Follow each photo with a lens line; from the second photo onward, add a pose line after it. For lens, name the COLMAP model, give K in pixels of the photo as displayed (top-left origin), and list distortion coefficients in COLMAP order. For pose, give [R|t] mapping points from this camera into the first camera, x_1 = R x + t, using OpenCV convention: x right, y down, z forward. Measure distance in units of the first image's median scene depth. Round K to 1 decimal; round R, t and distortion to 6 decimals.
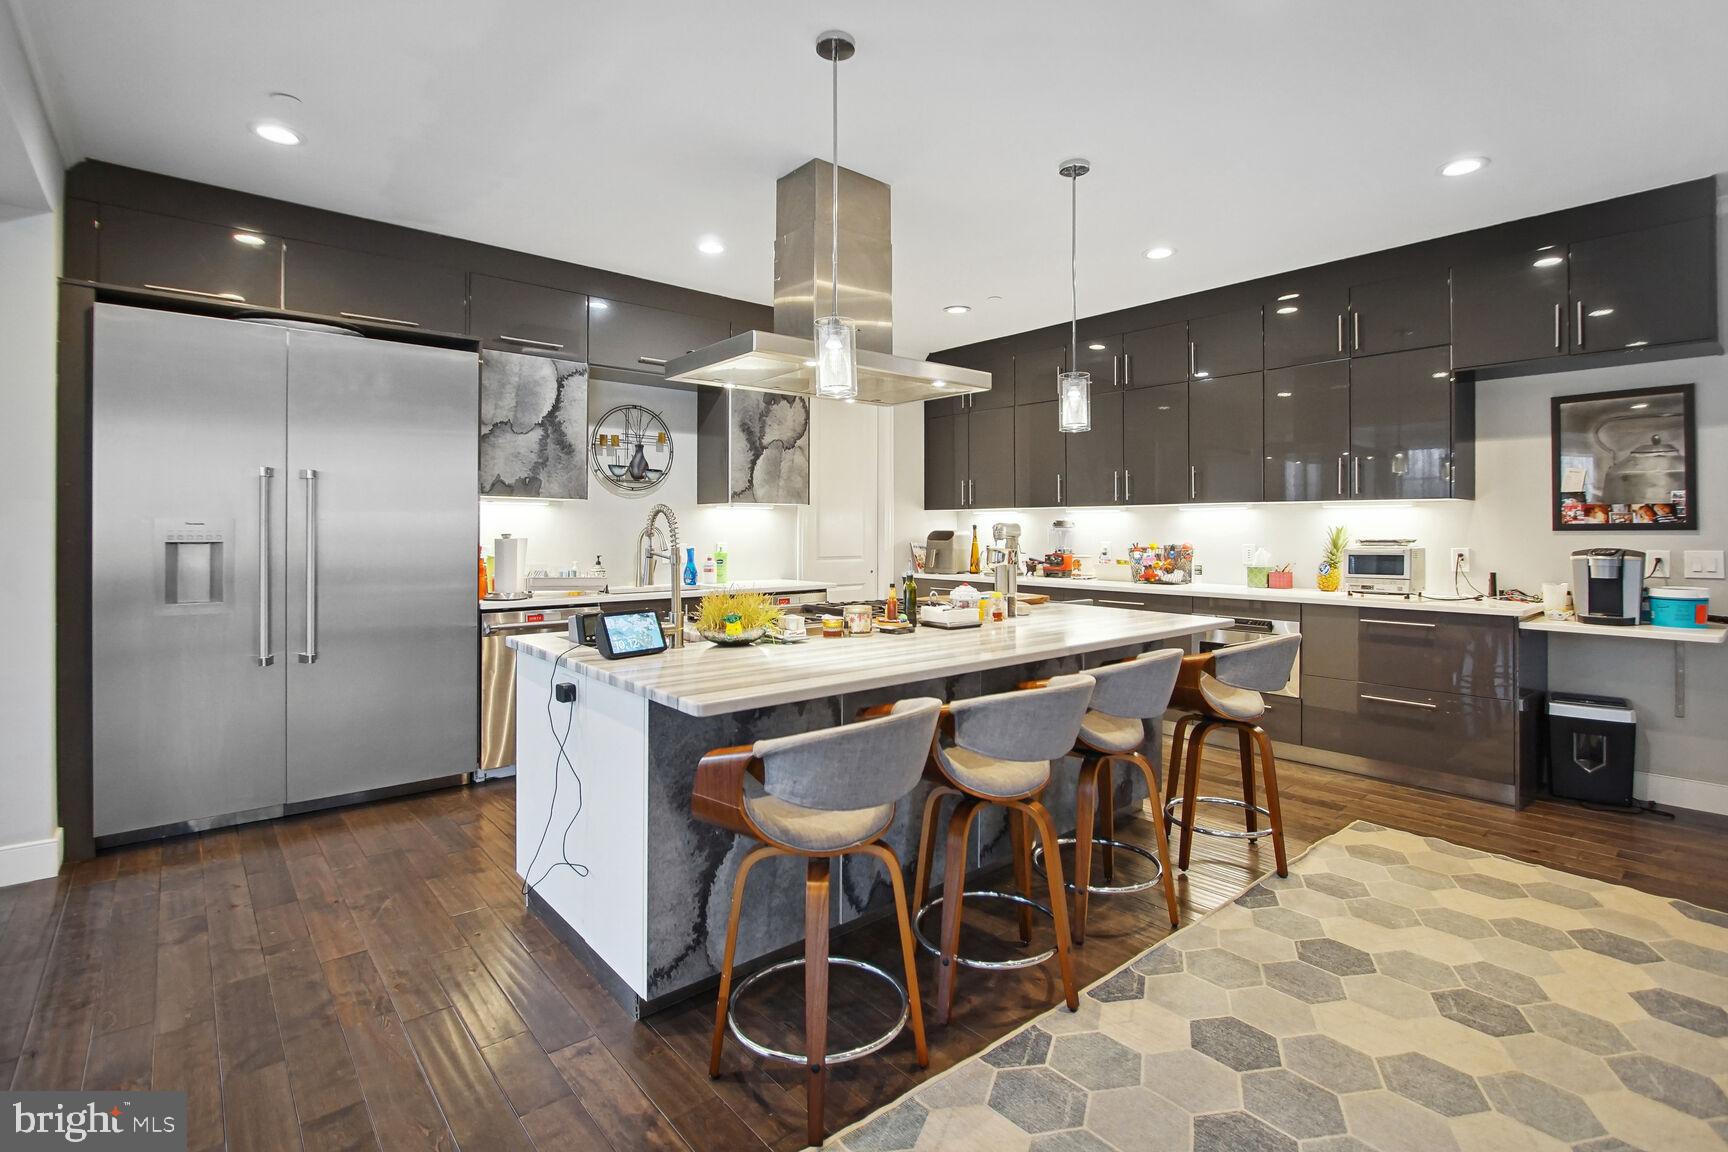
lens RADIAL K [[795.4, 0, 867.1], [0, 795.4, 552.9], [0, 0, 1]] dist [-0.021609, 0.000210]
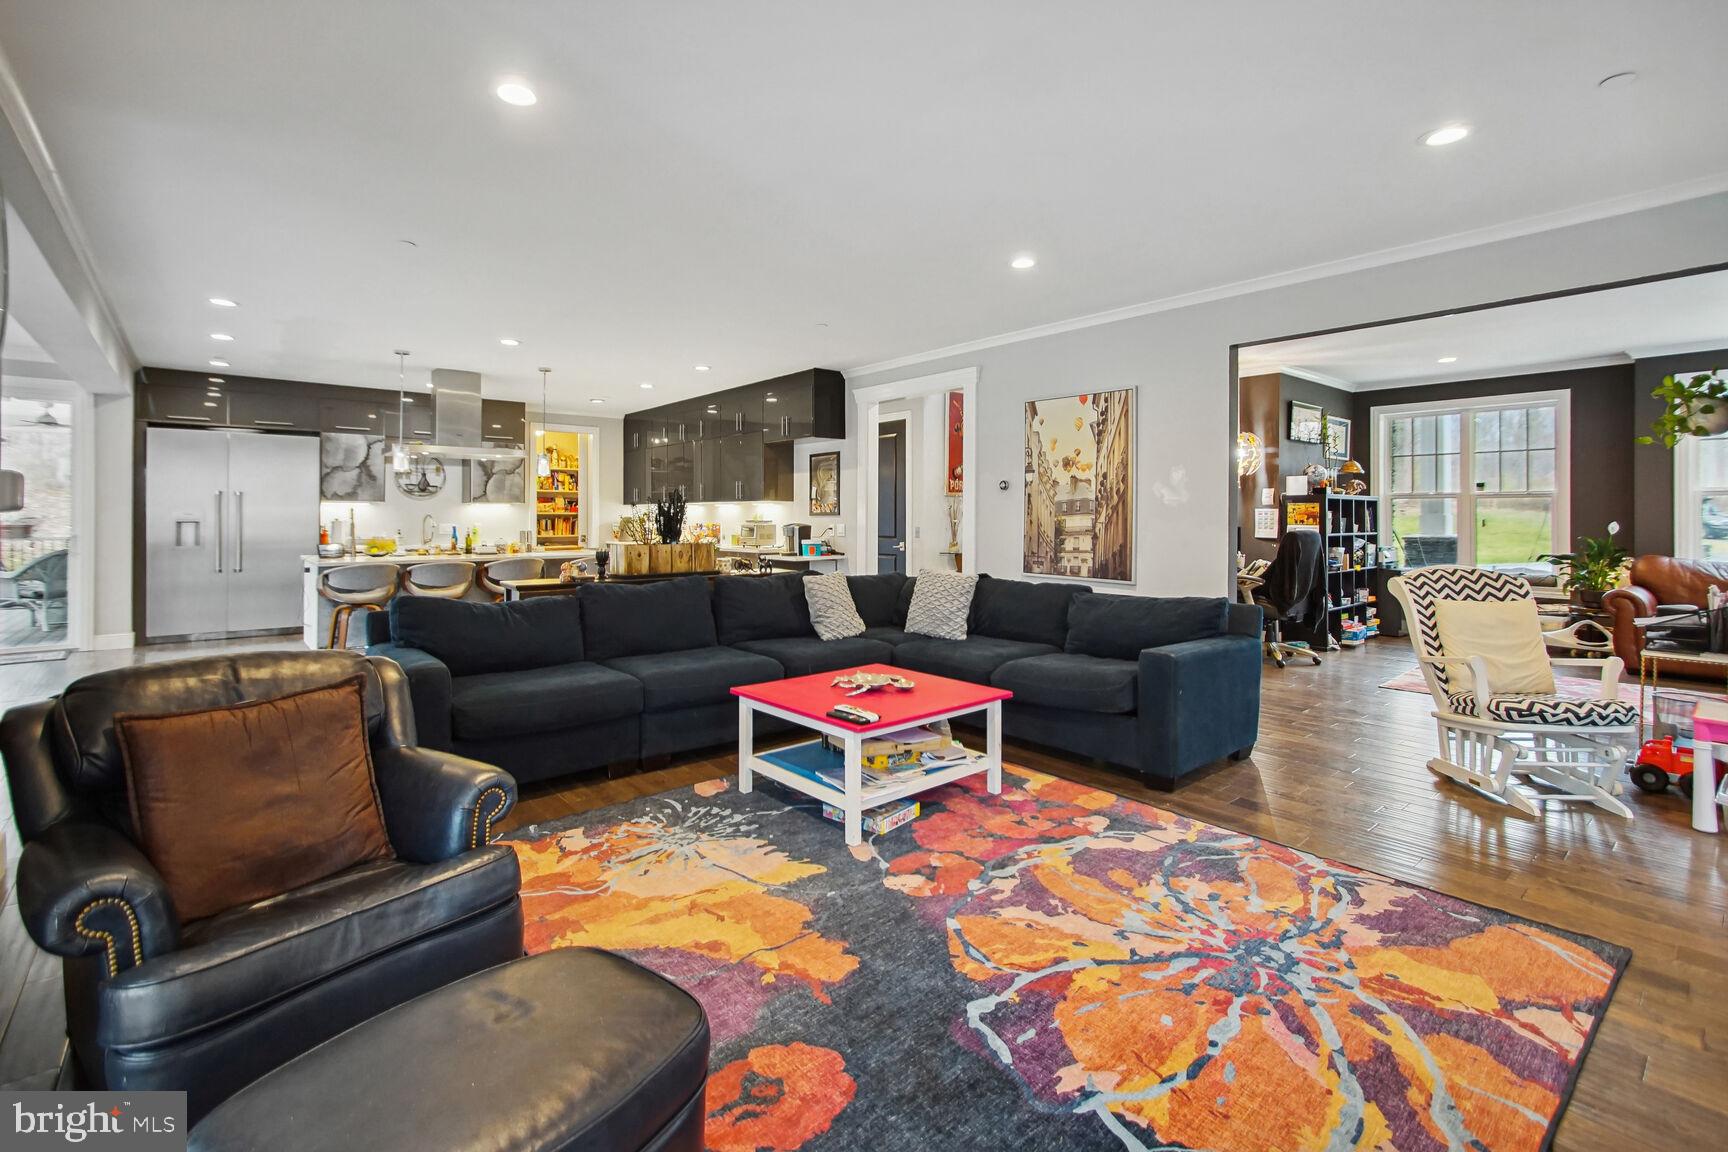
lens RADIAL K [[773.3, 0, 873.0], [0, 773.3, 537.7], [0, 0, 1]] dist [-0.004280, 0.000148]
pose [[0.999985, -0.001963, -0.005180, 0.973425], [0.001939, 0.999988, -0.004535, 0.039043], [0.005189, 0.004525, 0.999976, -1.052113]]
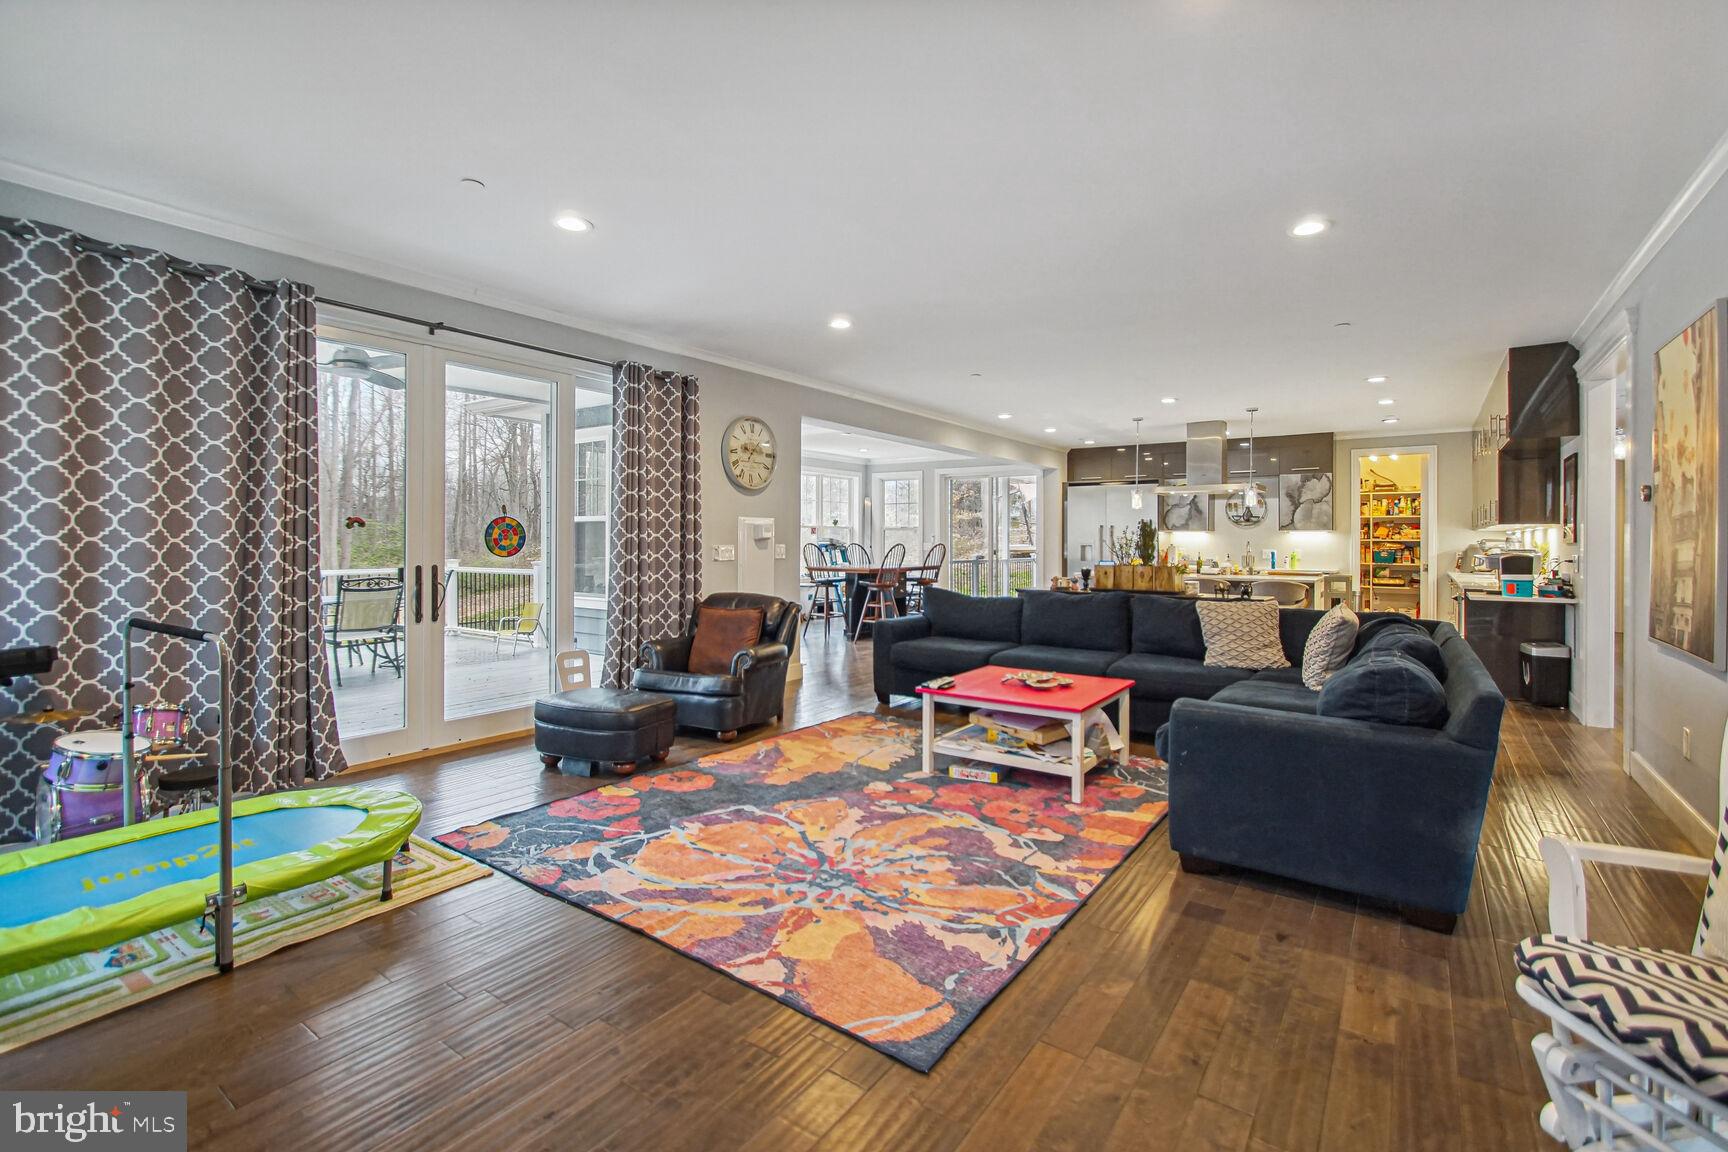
lens RADIAL K [[773.3, 0, 873.0], [0, 773.3, 537.7], [0, 0, 1]] dist [-0.004280, 0.000148]
pose [[0.237104, -0.006905, -0.971460, 1.890505], [-0.035637, 0.999240, -0.015800, 0.032743], [0.970830, 0.038366, 0.236678, -0.665032]]
